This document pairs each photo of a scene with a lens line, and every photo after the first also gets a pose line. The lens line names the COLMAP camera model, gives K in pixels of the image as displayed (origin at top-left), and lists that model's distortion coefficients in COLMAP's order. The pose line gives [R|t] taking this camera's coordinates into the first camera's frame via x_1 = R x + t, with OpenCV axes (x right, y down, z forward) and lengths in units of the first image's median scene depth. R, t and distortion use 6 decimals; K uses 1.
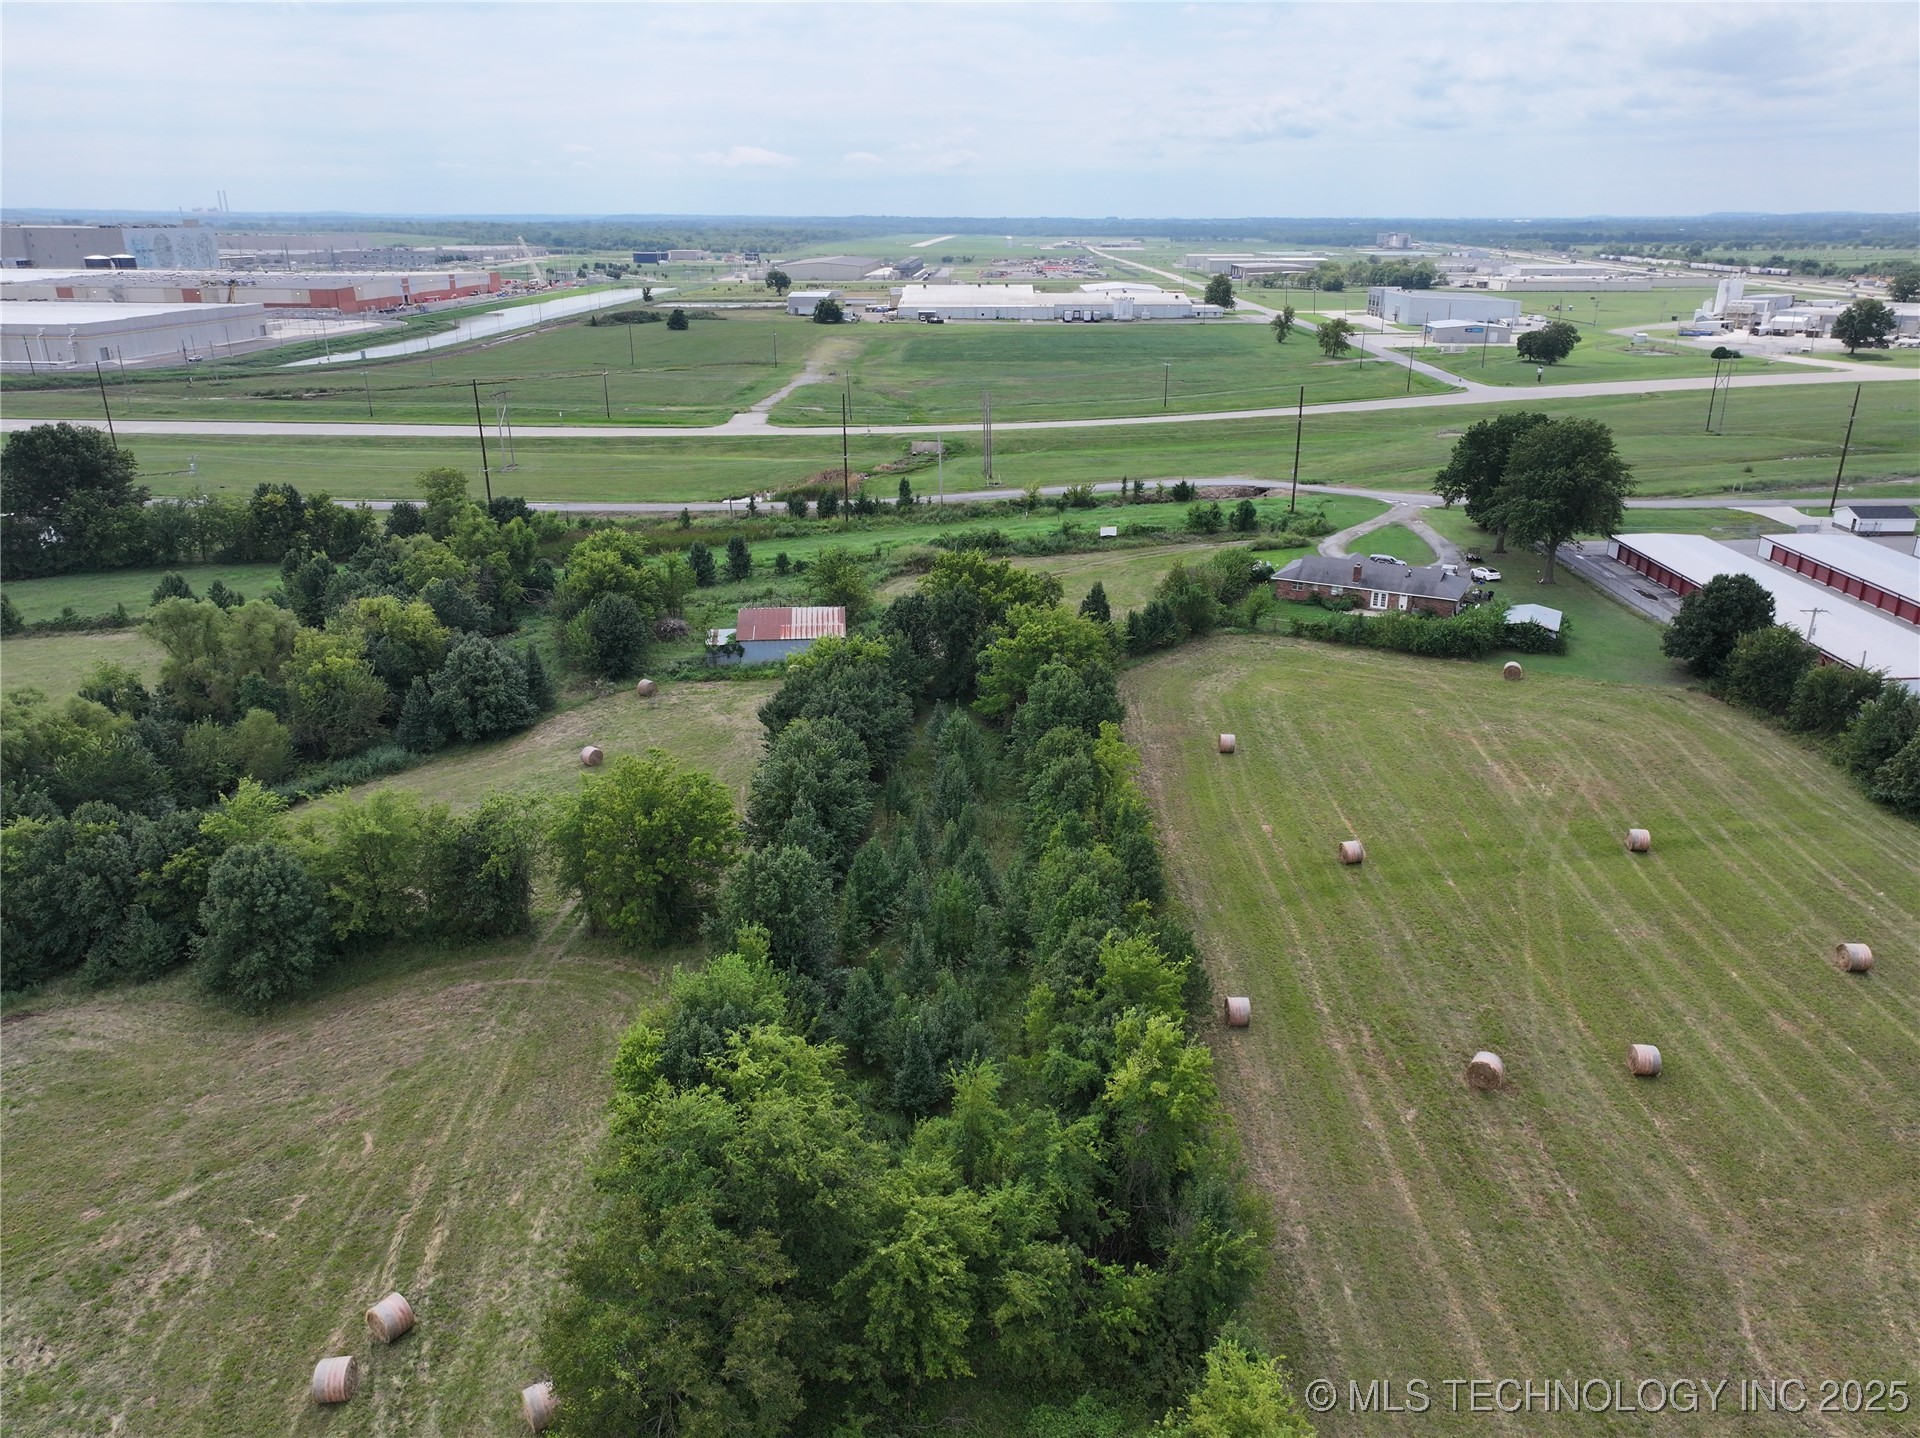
lens RADIAL K [[1333.2, 0, 973.1], [0, 1333.2, 733.7], [0, 0, 1]] dist [-0.007186, 0.023672]
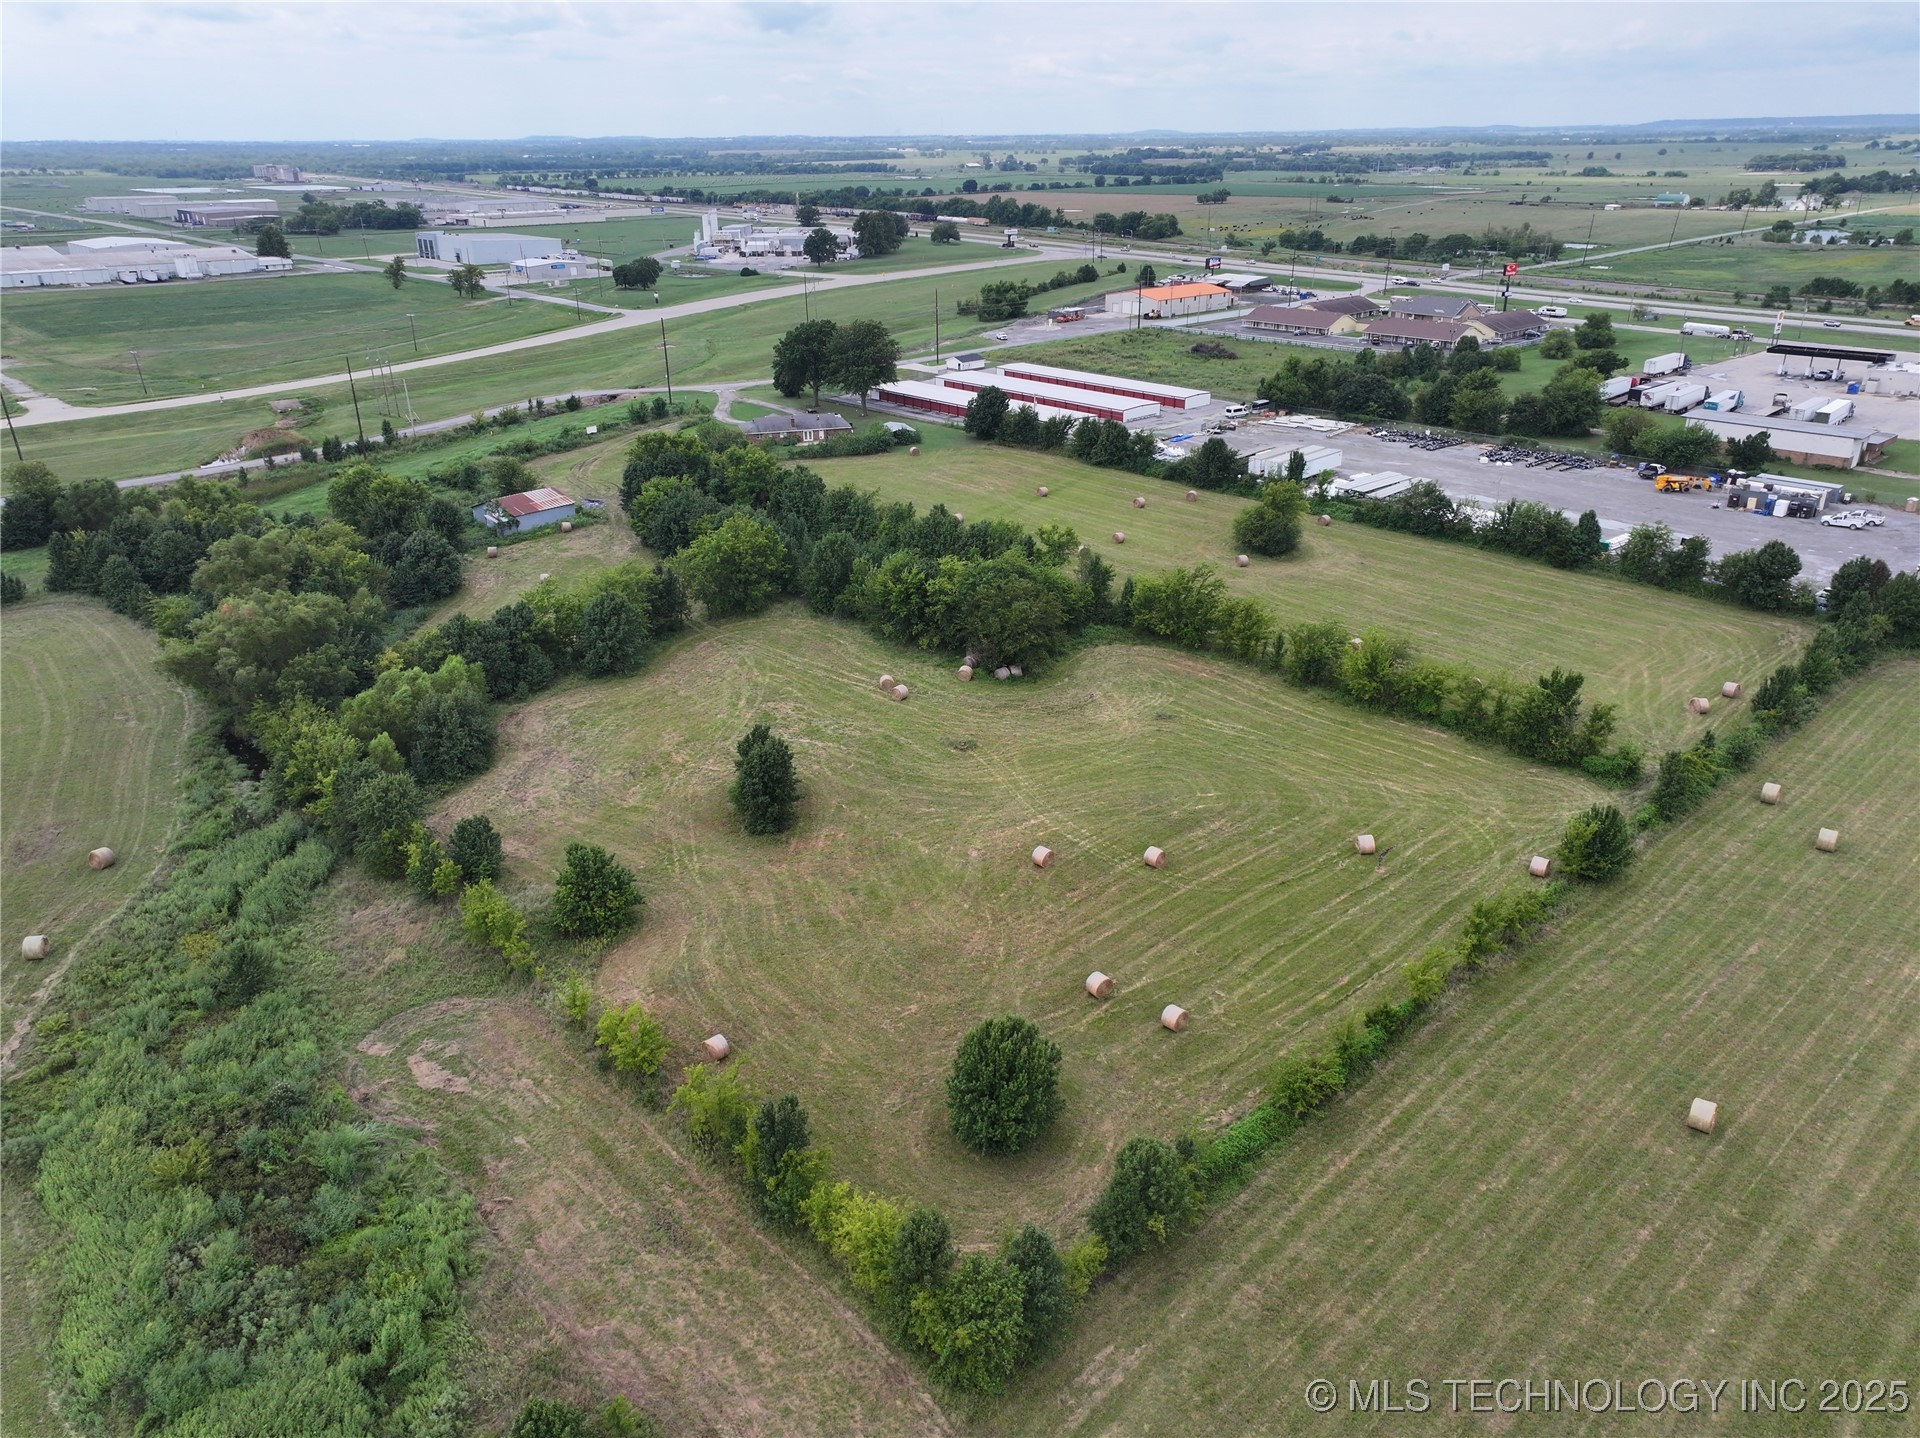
lens RADIAL K [[1339.8, 0, 963.2], [0, 1339.8, 704.1], [0, 0, 1]] dist [-0.007908, 0.025307]
pose [[0.717724, -0.276256, 0.639184, -0.201000], [0.257418, 0.958171, 0.125075, 0.017881], [-0.647000, 0.074768, 0.758815, -0.110490]]
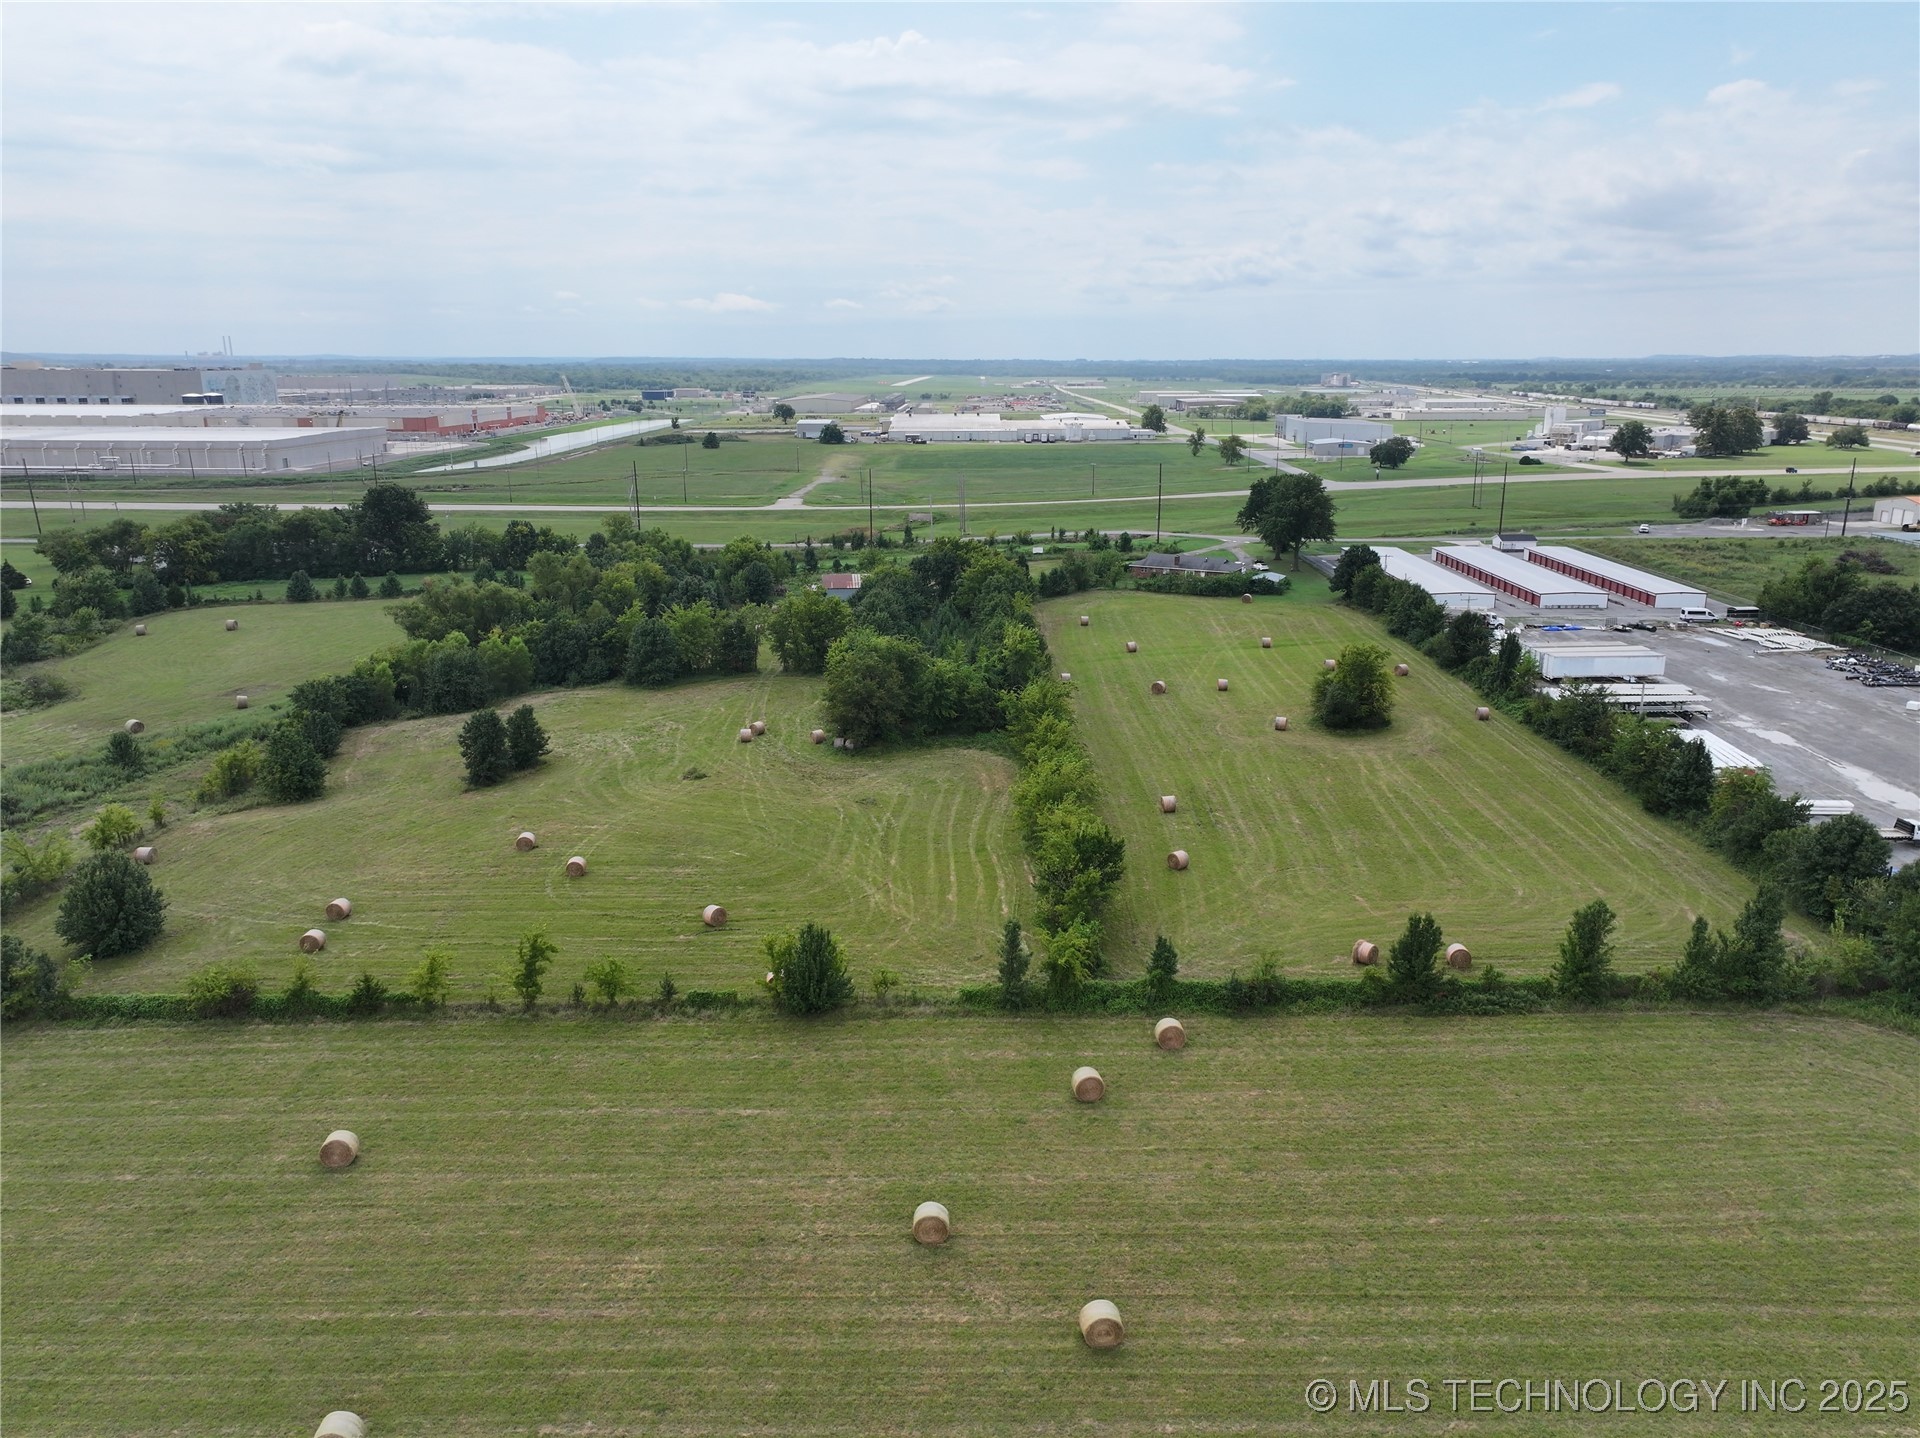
lens RADIAL K [[1333.2, 0, 973.1], [0, 1333.2, 733.7], [0, 0, 1]] dist [-0.007186, 0.023672]
pose [[0.999843, -0.005734, 0.016786, -0.001385], [0.007314, 0.995392, -0.095614, 0.071460], [-0.016161, 0.095722, 0.995277, -0.185428]]
